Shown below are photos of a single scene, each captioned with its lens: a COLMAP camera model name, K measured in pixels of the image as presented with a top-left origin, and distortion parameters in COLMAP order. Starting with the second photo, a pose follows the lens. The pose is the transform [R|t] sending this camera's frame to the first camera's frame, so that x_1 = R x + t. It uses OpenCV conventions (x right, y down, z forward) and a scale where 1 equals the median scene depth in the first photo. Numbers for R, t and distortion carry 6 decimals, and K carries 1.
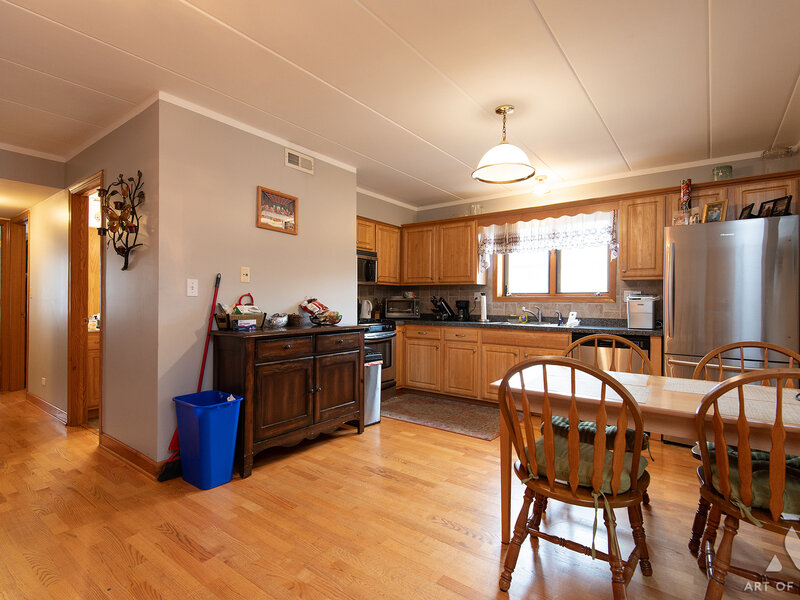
lens RADIAL K [[405.5, 0, 397.7], [0, 405.5, 301.2], [0, 0, 1]] dist [0.035452, -0.020606]
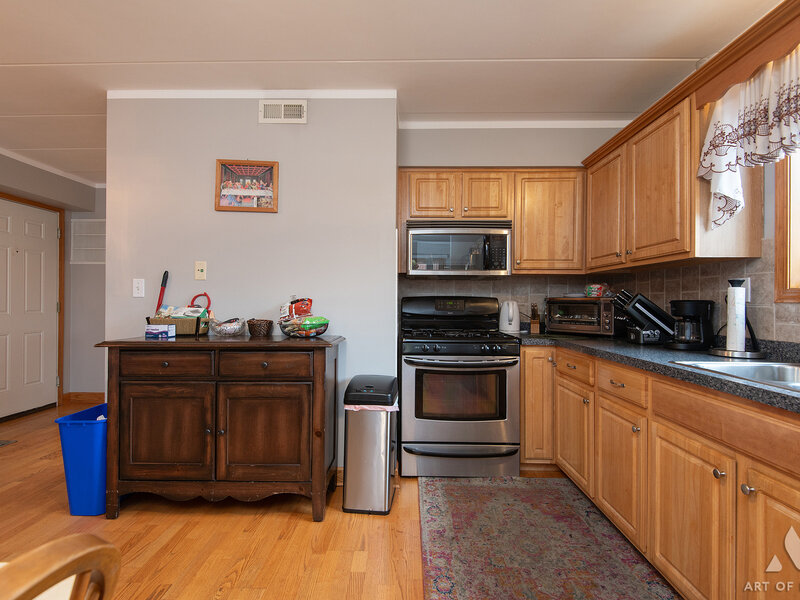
lens RADIAL K [[405.5, 0, 397.7], [0, 405.5, 301.2], [0, 0, 1]] dist [0.035452, -0.020606]
pose [[0.585732, -0.006413, -0.810479, 0.399165], [0.000246, 0.999970, -0.007735, 0.003146], [0.810505, 0.004331, 0.585716, 0.623884]]
